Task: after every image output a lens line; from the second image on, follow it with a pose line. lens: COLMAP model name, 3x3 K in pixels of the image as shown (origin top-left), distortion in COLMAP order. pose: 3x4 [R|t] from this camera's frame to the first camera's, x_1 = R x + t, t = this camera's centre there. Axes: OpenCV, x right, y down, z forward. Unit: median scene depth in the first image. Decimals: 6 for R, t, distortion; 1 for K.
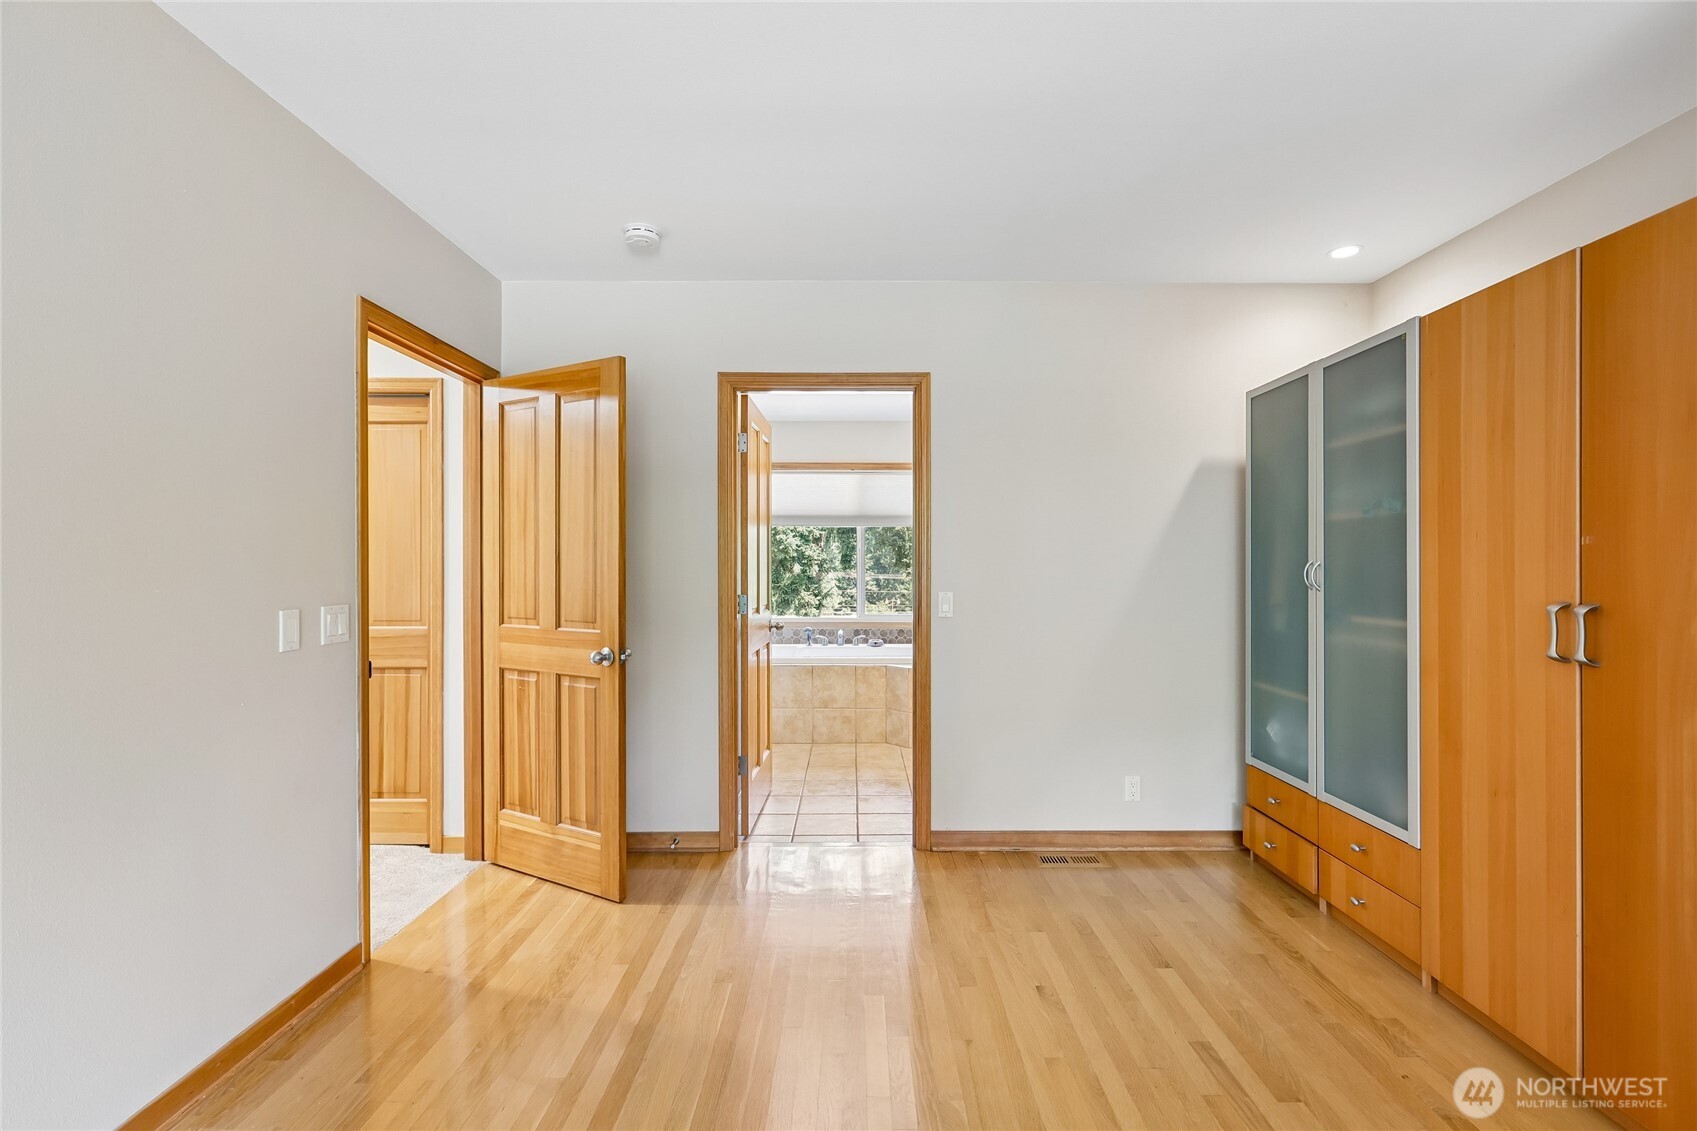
lens RADIAL K [[770.1, 0, 862.2], [0, 770.1, 565.3], [0, 0, 1]] dist [-0.012748, 0.000441]
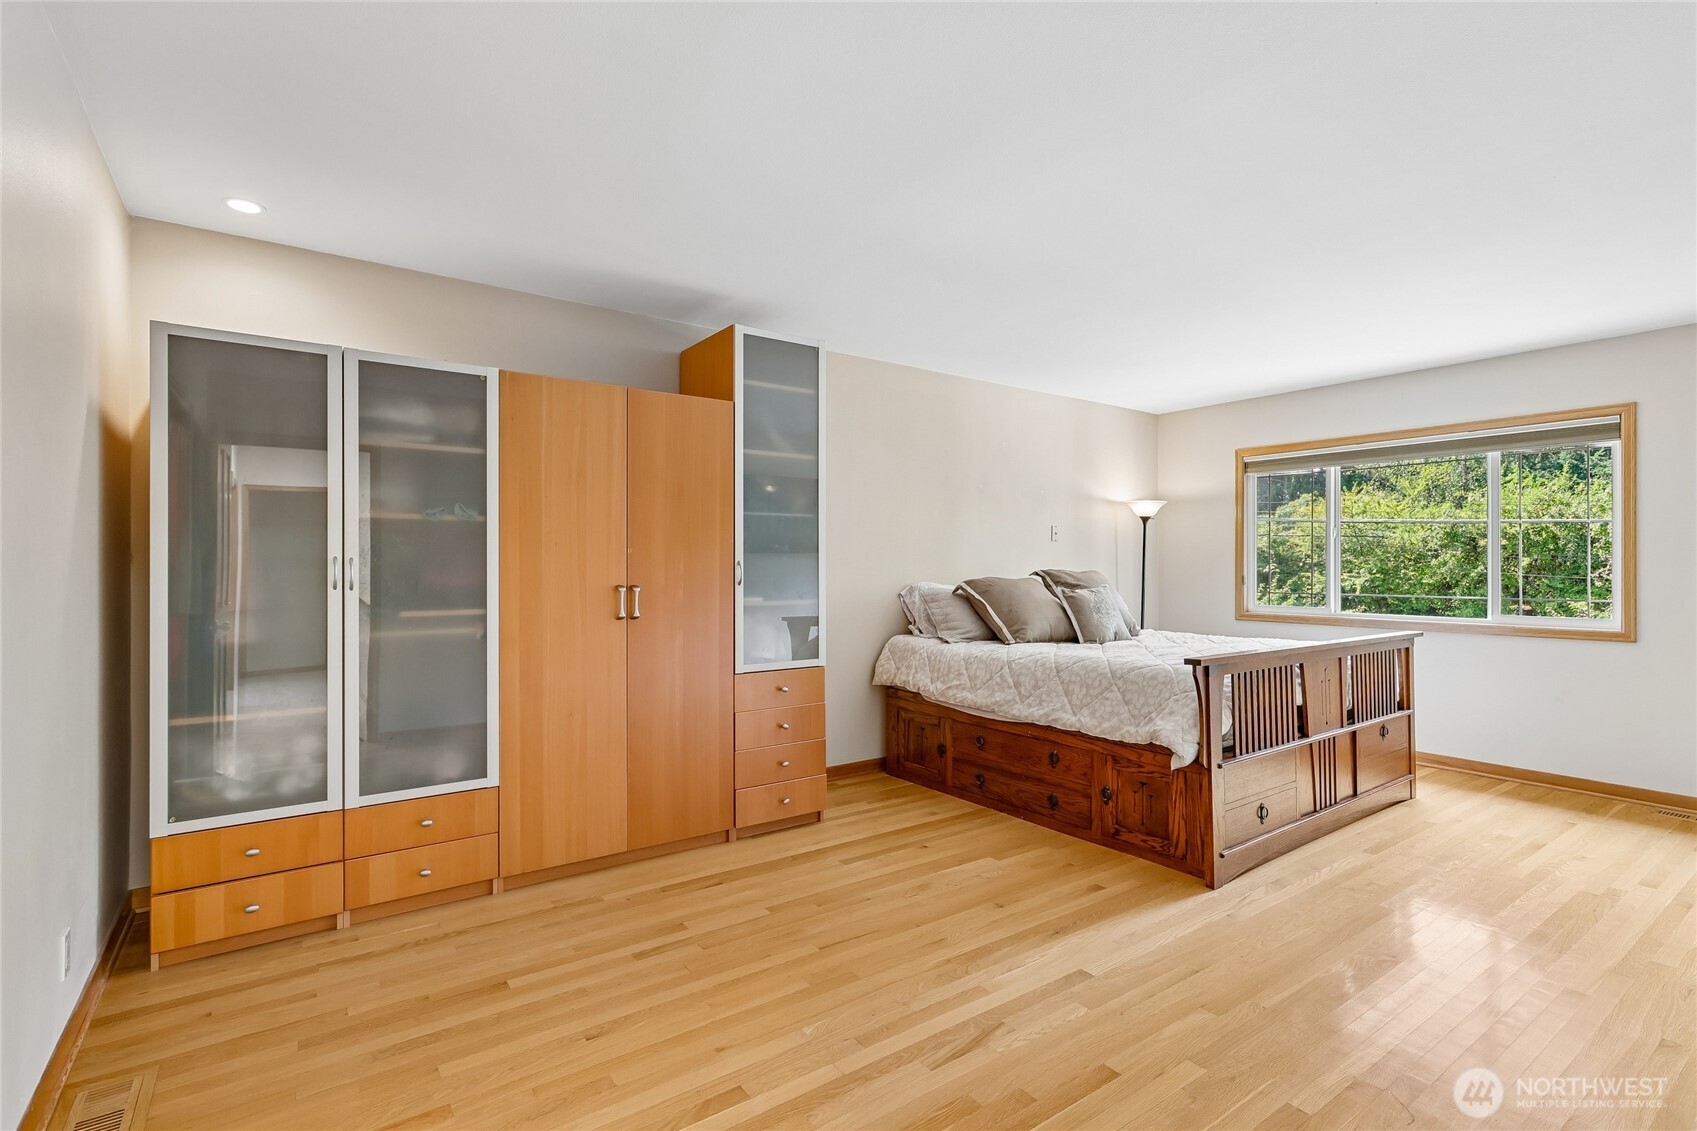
lens RADIAL K [[788.6, 0, 859.3], [0, 788.6, 560.6], [0, 0, 1]] dist [-0.017185, 0.000287]
pose [[-0.586116, 0.005932, 0.810205, -0.678217], [0.000047, 0.999973, -0.007287, 0.004300], [-0.810227, -0.004233, -0.586101, 1.257610]]
